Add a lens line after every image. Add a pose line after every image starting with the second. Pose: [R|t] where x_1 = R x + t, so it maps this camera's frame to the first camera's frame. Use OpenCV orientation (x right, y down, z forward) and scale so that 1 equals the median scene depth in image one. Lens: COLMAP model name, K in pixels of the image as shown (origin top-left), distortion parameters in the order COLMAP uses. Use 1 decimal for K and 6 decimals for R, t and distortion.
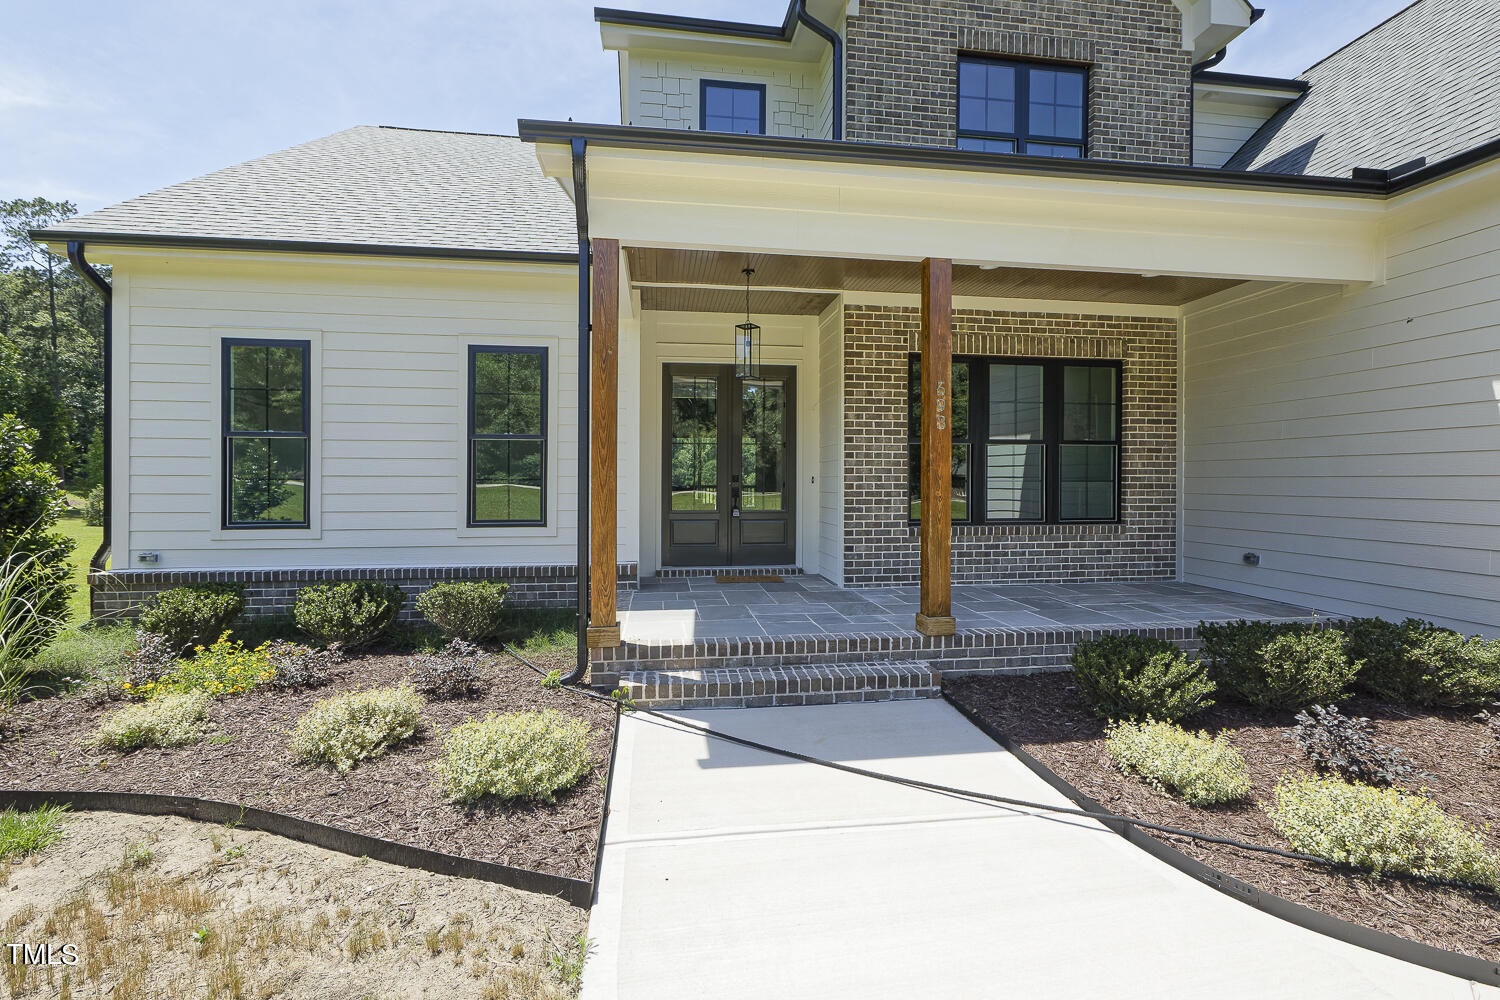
lens RADIAL K [[711.7, 0, 755.1], [0, 711.7, 483.6], [0, 0, 1]] dist [-0.003458, 0.000245]
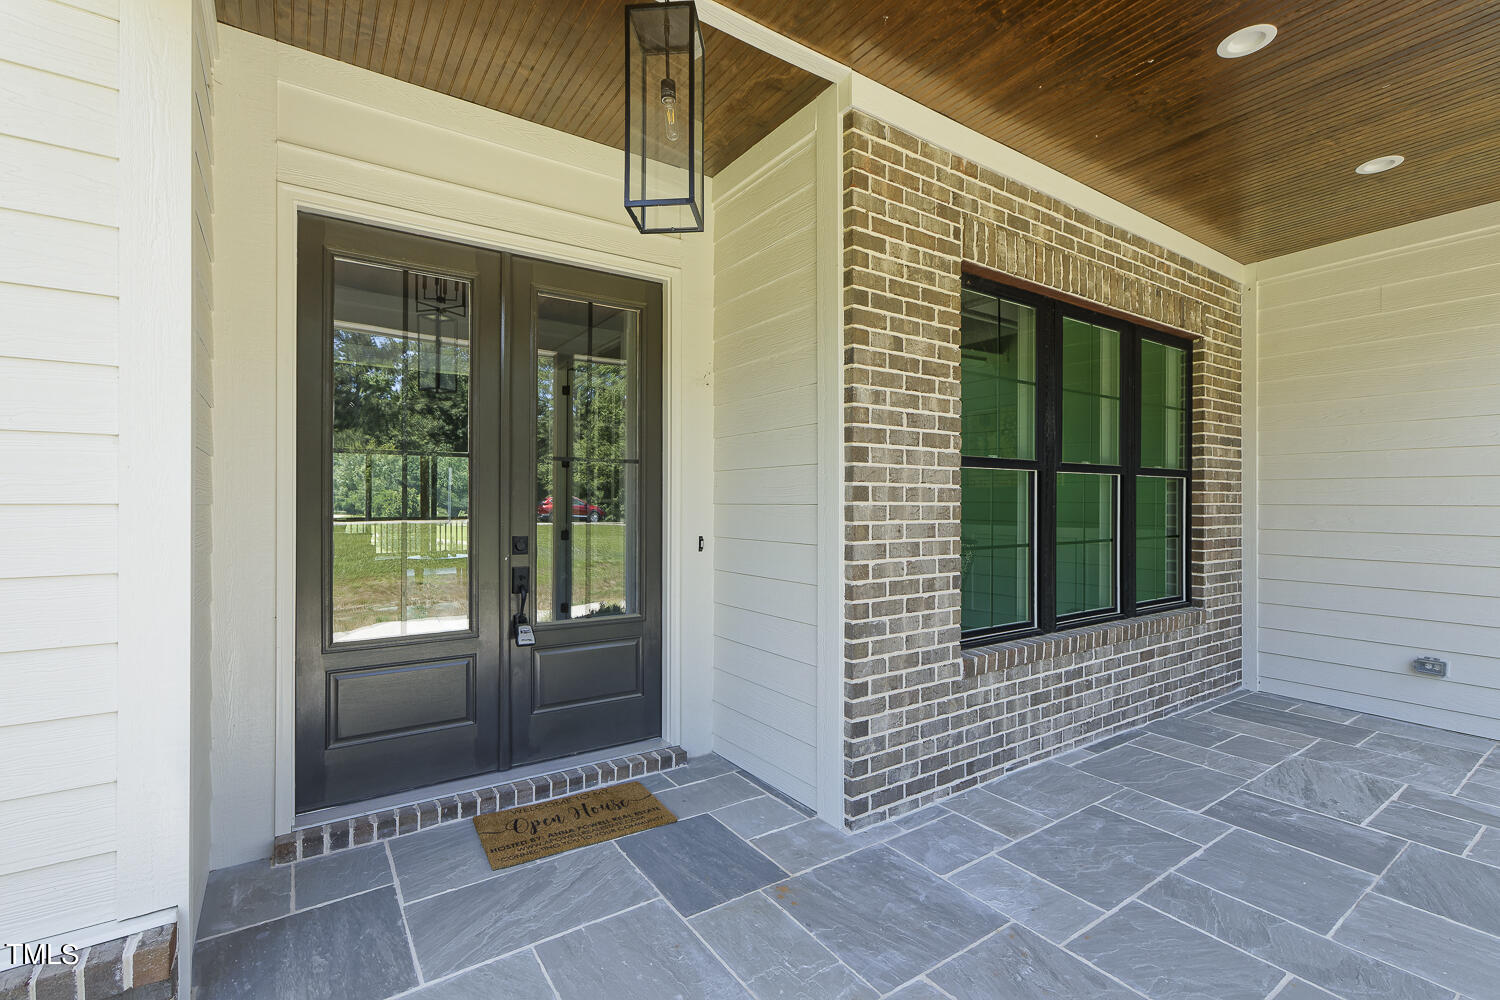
lens RADIAL K [[698.4, 0, 771.7], [0, 698.4, 504.0], [0, 0, 1]] dist [0.000969, 0.000991]
pose [[0.899337, -0.000512, 0.437256, -0.081062], [0.001275, 0.999998, -0.001452, -0.033252], [-0.437255, 0.001864, 0.899336, 0.664736]]
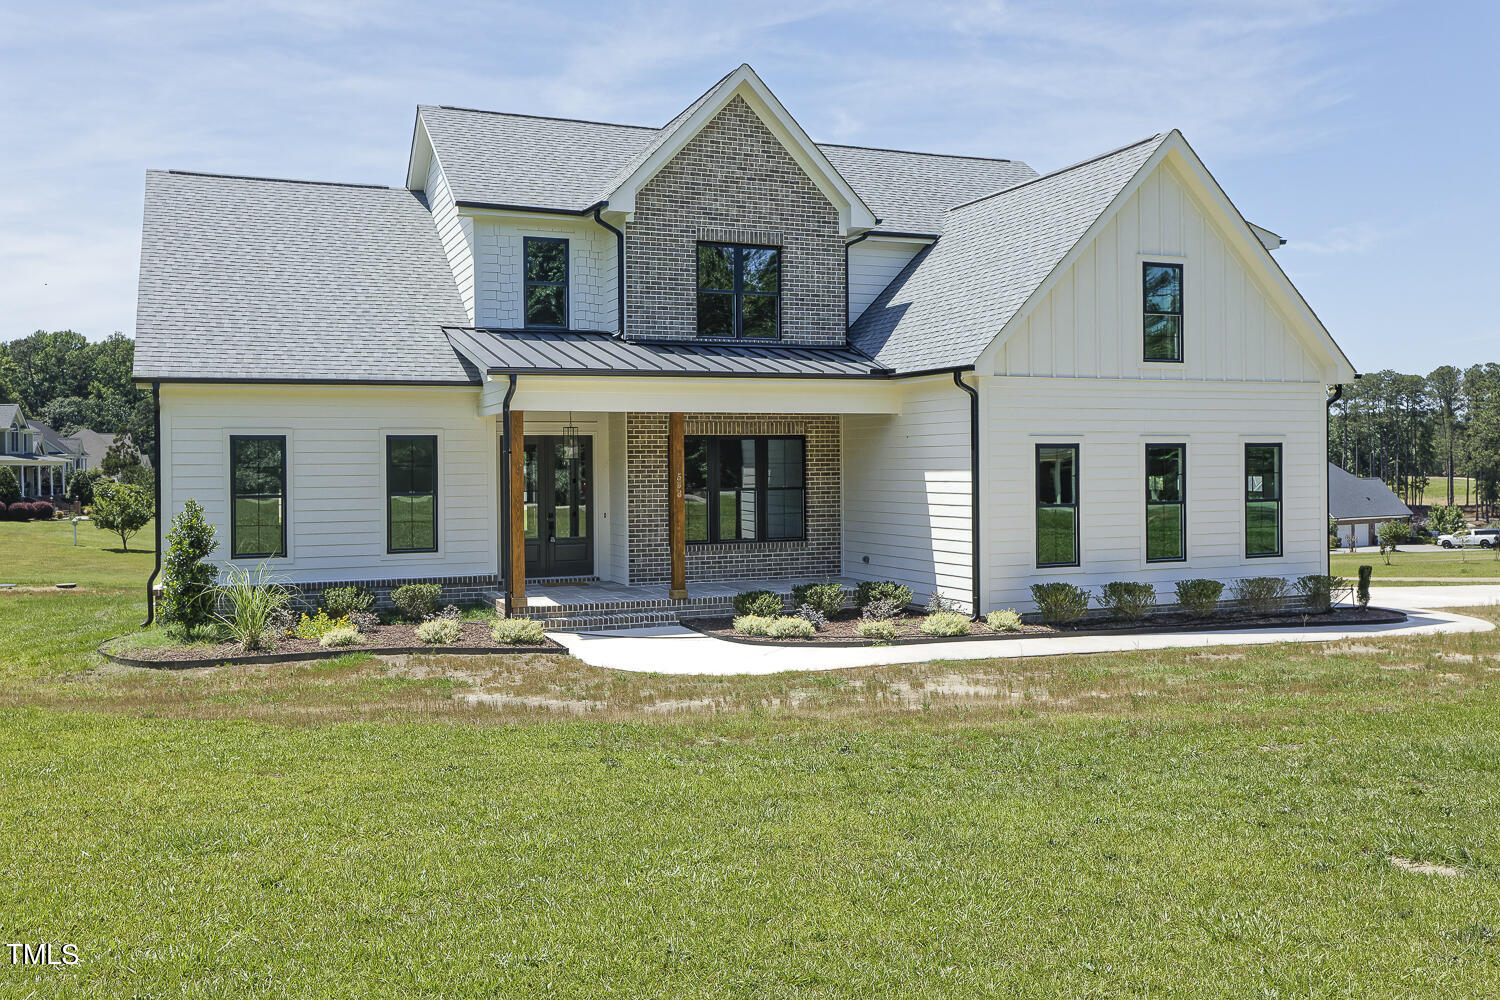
lens RADIAL K [[1313.0, 0, 723.3], [0, 1313.0, 463.7], [0, 0, 1]] dist [-0.003035, 0.000855]
pose [[0.975083, -0.012010, 0.221515, -0.308352], [0.013742, 0.999886, -0.006282, -0.101412], [-0.221414, 0.009170, 0.975137, -1.856147]]
